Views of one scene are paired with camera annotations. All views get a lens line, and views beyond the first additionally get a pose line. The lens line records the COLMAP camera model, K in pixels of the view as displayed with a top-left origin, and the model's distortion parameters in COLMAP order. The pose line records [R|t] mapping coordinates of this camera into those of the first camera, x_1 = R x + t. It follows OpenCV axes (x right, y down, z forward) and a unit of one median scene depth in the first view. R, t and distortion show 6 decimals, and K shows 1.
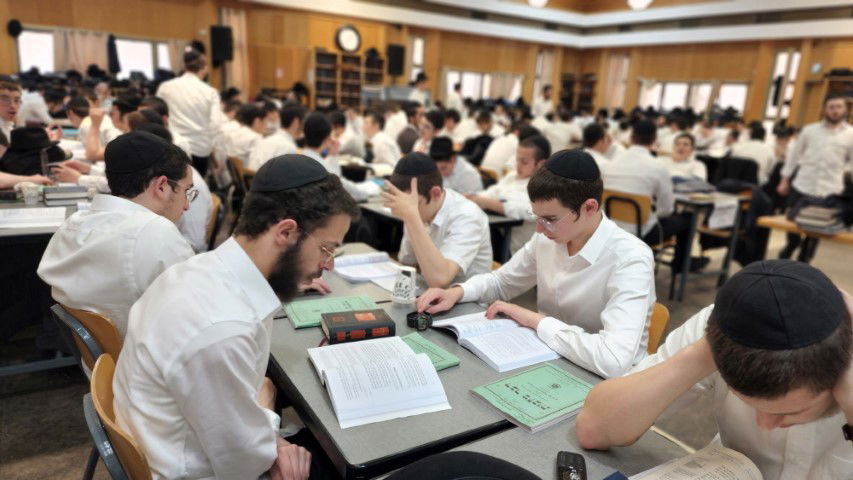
lens RADIAL K [[537.6, 0, 426.5], [0, 537.6, 240.0], [0, 0, 1]] dist [0.000687, -0.002237]
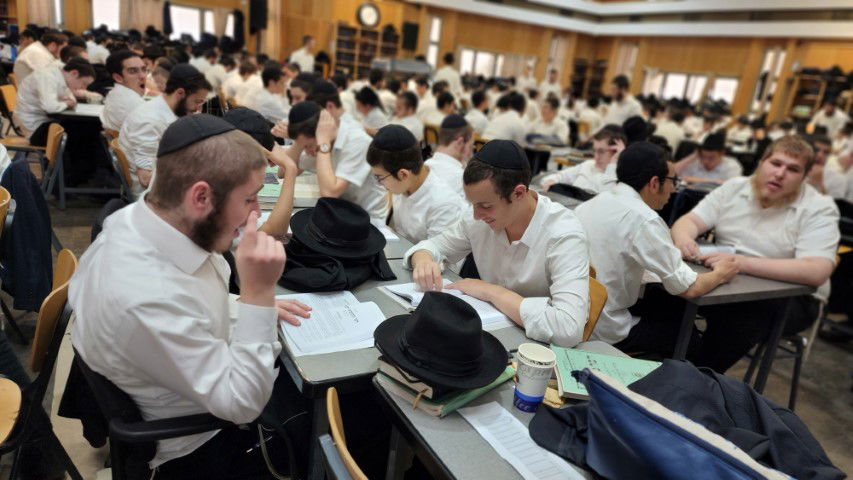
lens RADIAL K [[550.0, 0, 426.5], [0, 550.0, 240.0], [0, 0, 1]] dist [-0.001531, 0.000217]
pose [[0.992764, 0.087681, -0.082042, 0.107879], [-0.085128, 0.995786, 0.034123, 0.044289], [0.084688, -0.026892, 0.996045, -0.145941]]
